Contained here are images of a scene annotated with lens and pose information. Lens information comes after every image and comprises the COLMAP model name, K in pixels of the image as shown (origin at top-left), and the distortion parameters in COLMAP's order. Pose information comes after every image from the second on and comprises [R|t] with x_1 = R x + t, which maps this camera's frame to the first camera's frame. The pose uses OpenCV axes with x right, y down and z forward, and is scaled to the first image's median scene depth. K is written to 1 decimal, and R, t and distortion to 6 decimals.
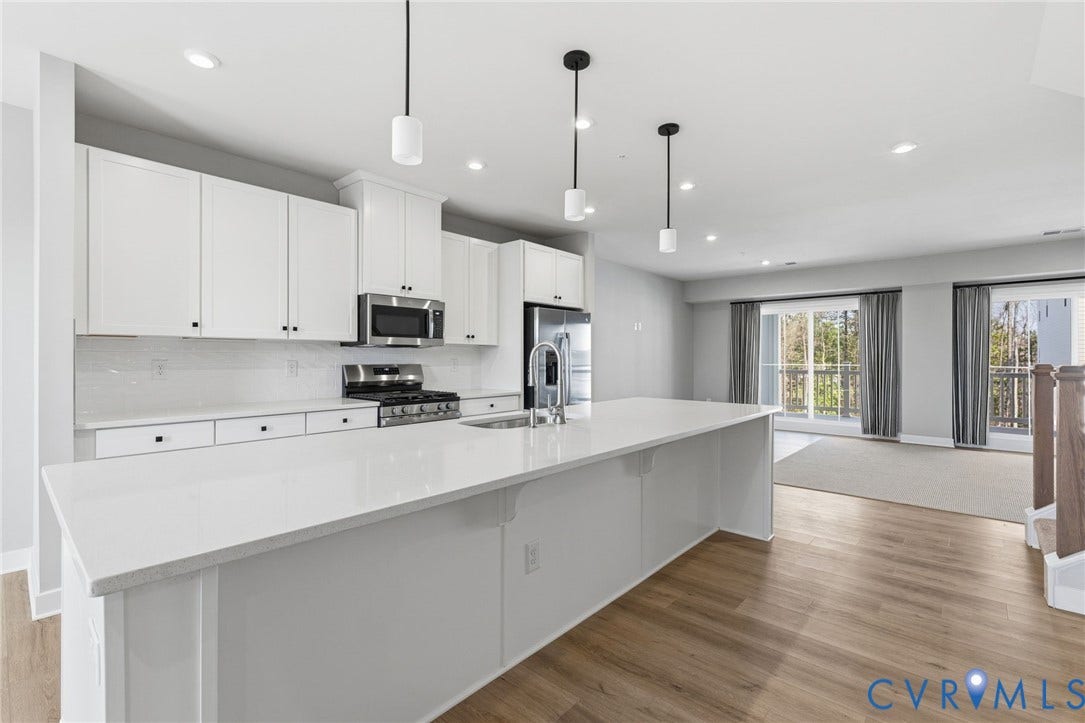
lens RADIAL K [[486.6, 0, 544.0], [0, 486.6, 356.9], [0, 0, 1]] dist [0.007644, -0.001937]
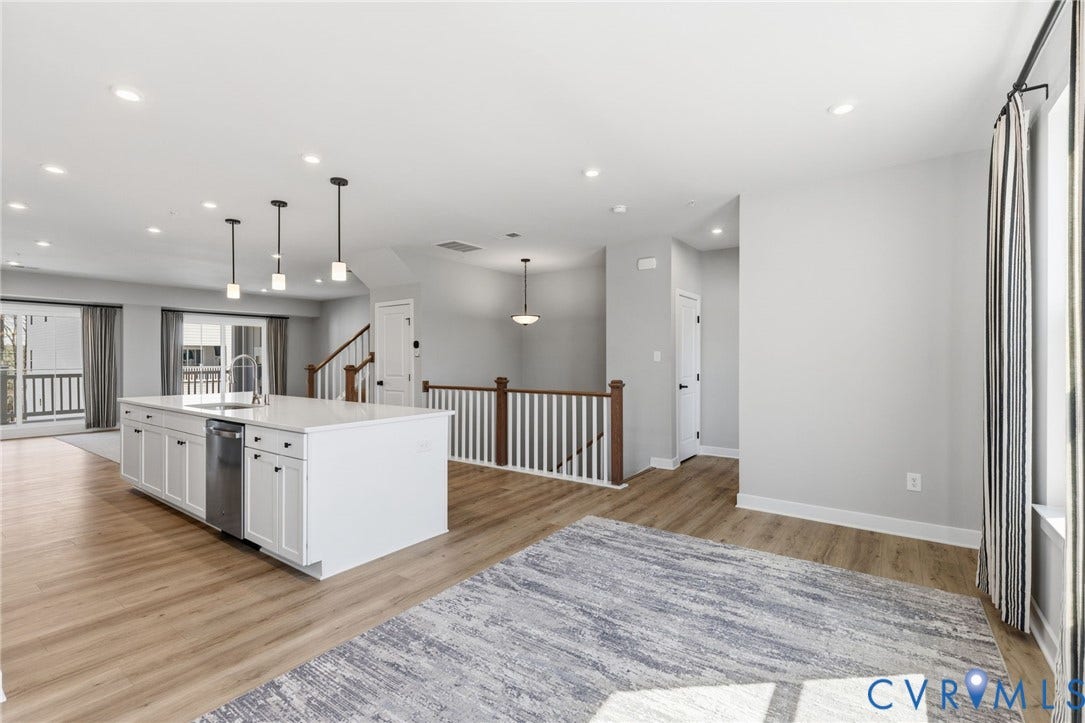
lens RADIAL K [[486.6, 0, 539.2], [0, 486.6, 357.4], [0, 0, 1]] dist [0.007644, -0.001937]
pose [[-0.095305, 0.001092, 0.995448, -1.057124], [0.000677, 0.999999, -0.001032, -0.012328], [-0.995448, 0.000575, -0.095306, 0.111140]]
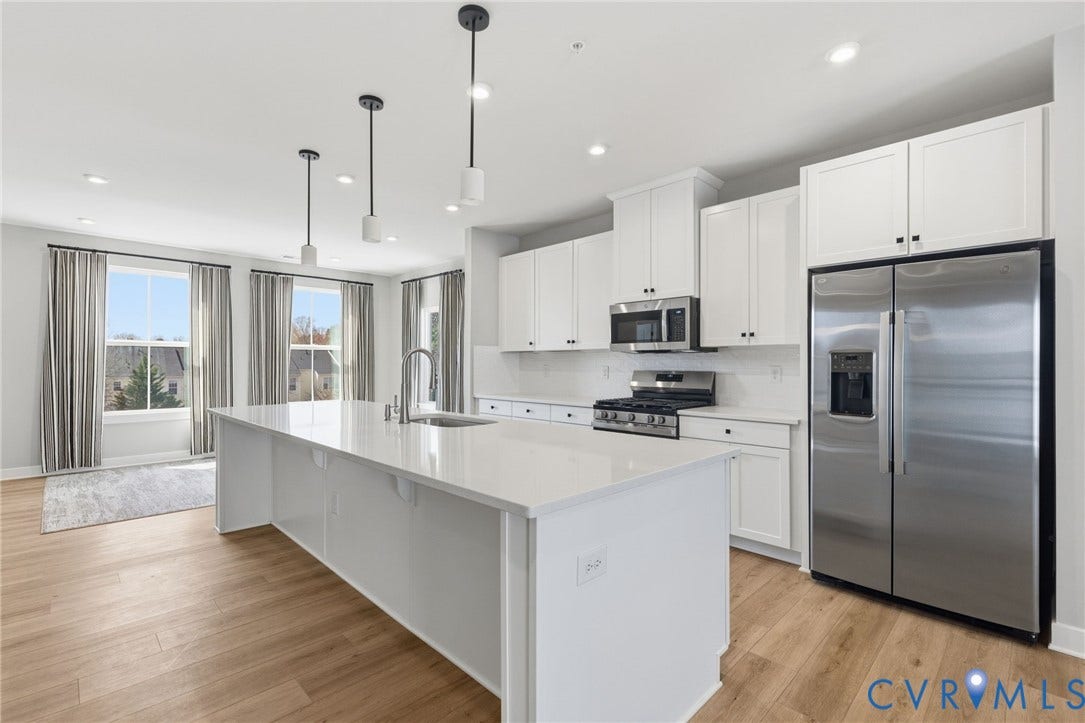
lens RADIAL K [[486.6, 0, 541.6], [0, 486.6, 364.5], [0, 0, 1]] dist [0.007644, -0.001937]
pose [[-0.070353, 0.000885, -0.997522, 0.673589], [-0.001477, 0.999998, 0.000991, 0.002526], [0.997521, 0.001543, -0.070352, 0.847498]]
